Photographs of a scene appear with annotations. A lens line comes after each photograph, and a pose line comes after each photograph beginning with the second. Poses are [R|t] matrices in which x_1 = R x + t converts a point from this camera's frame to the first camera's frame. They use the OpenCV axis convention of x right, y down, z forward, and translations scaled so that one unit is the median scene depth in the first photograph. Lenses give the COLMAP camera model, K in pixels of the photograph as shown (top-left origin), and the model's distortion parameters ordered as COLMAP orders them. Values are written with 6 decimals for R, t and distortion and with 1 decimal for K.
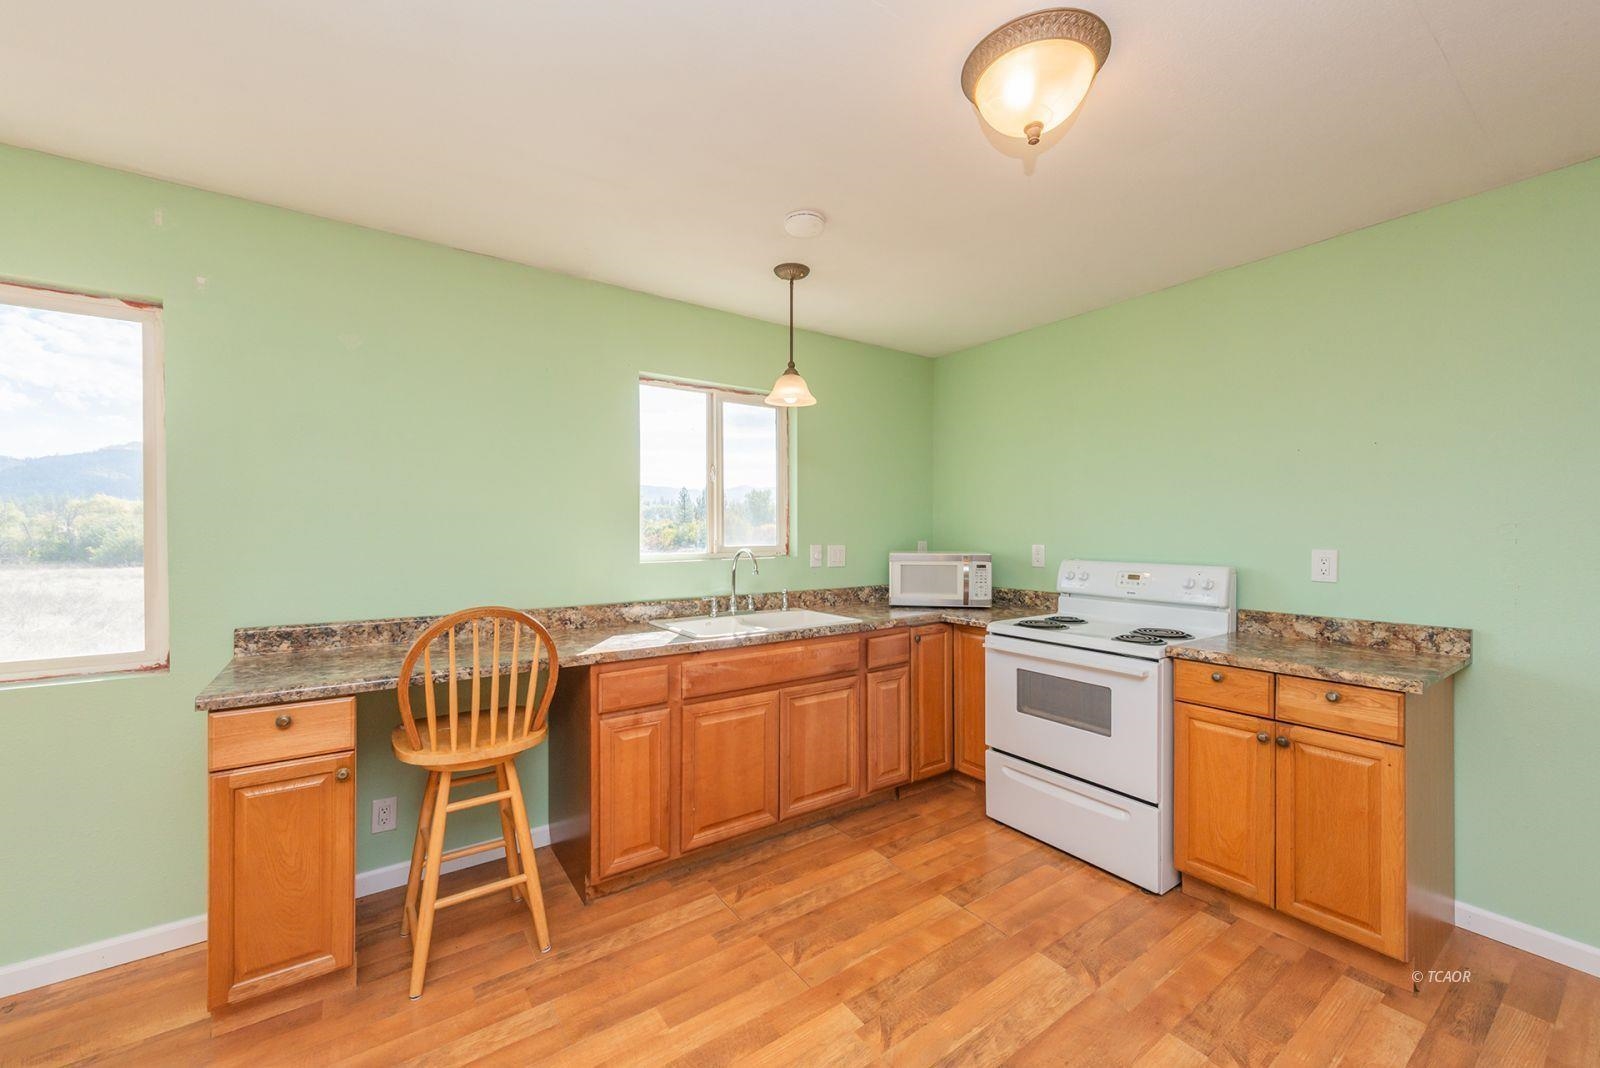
lens RADIAL K [[624.6, 0, 796.4], [0, 624.6, 536.1], [0, 0, 1]] dist [0.013394, -0.003374]
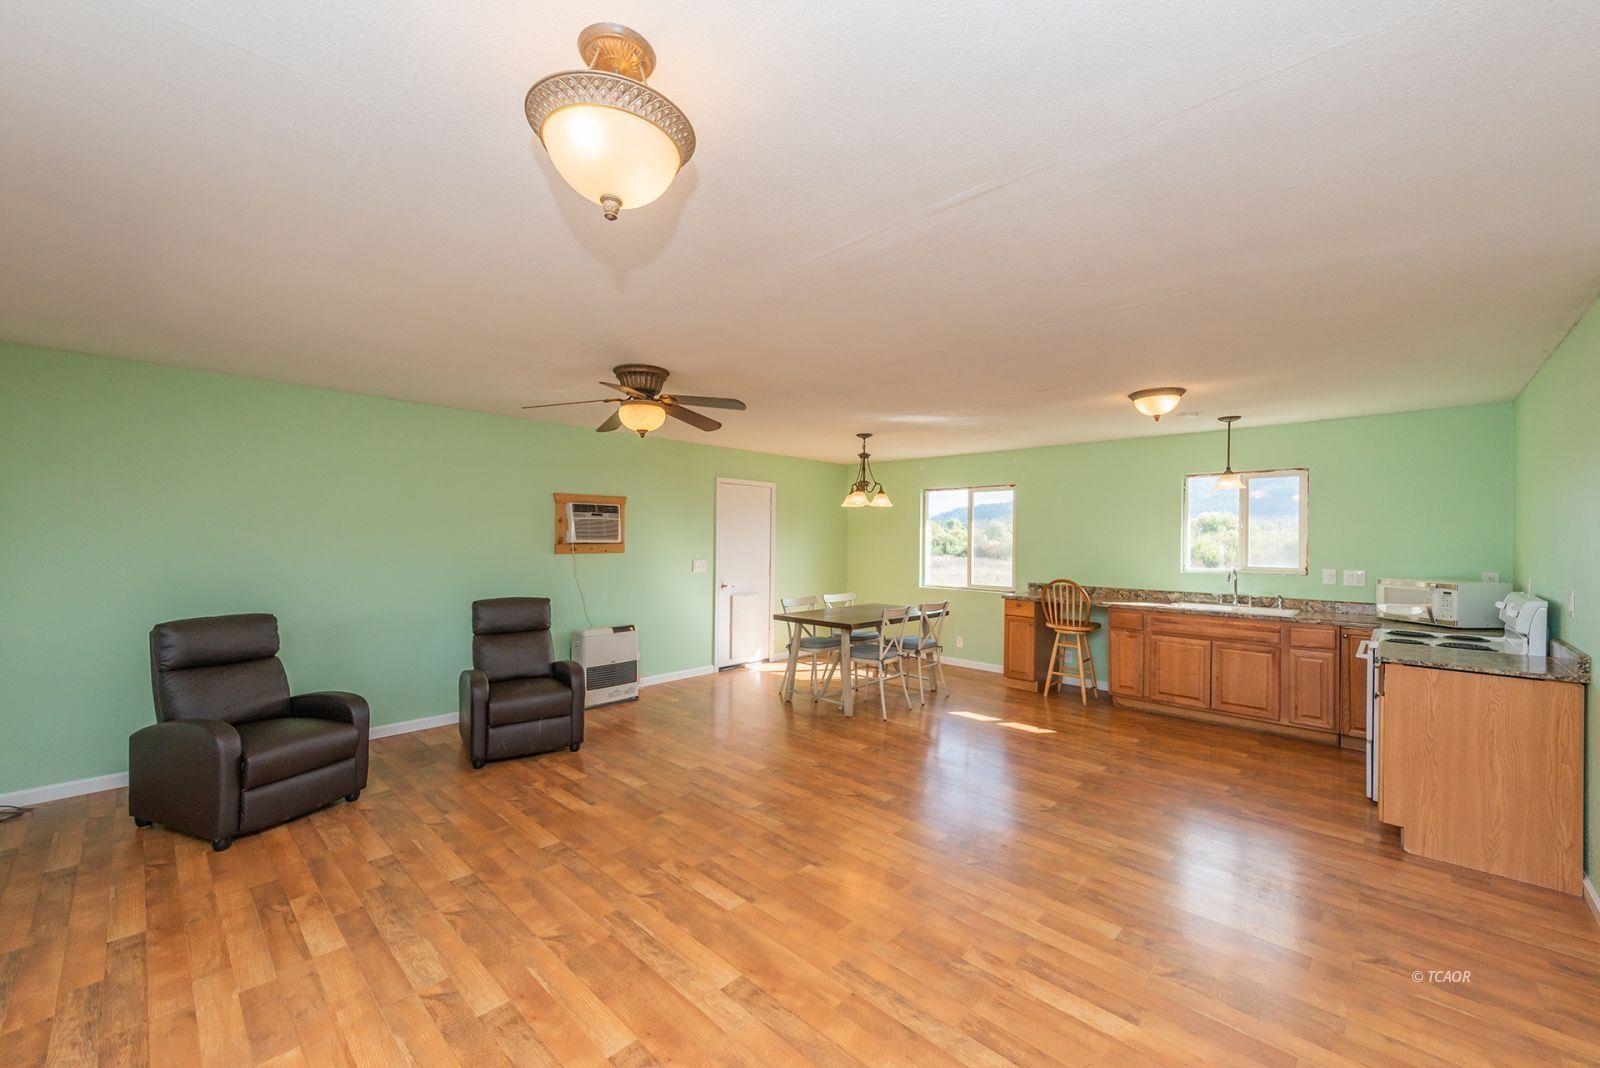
lens RADIAL K [[624.6, 0, 801.8], [0, 624.6, 537.0], [0, 0, 1]] dist [0.013394, -0.003374]
pose [[0.199834, 0.000881, -0.979829, 1.871765], [-0.020843, 0.999777, -0.003352, -0.046768], [0.979608, 0.021092, 0.199808, -0.724346]]
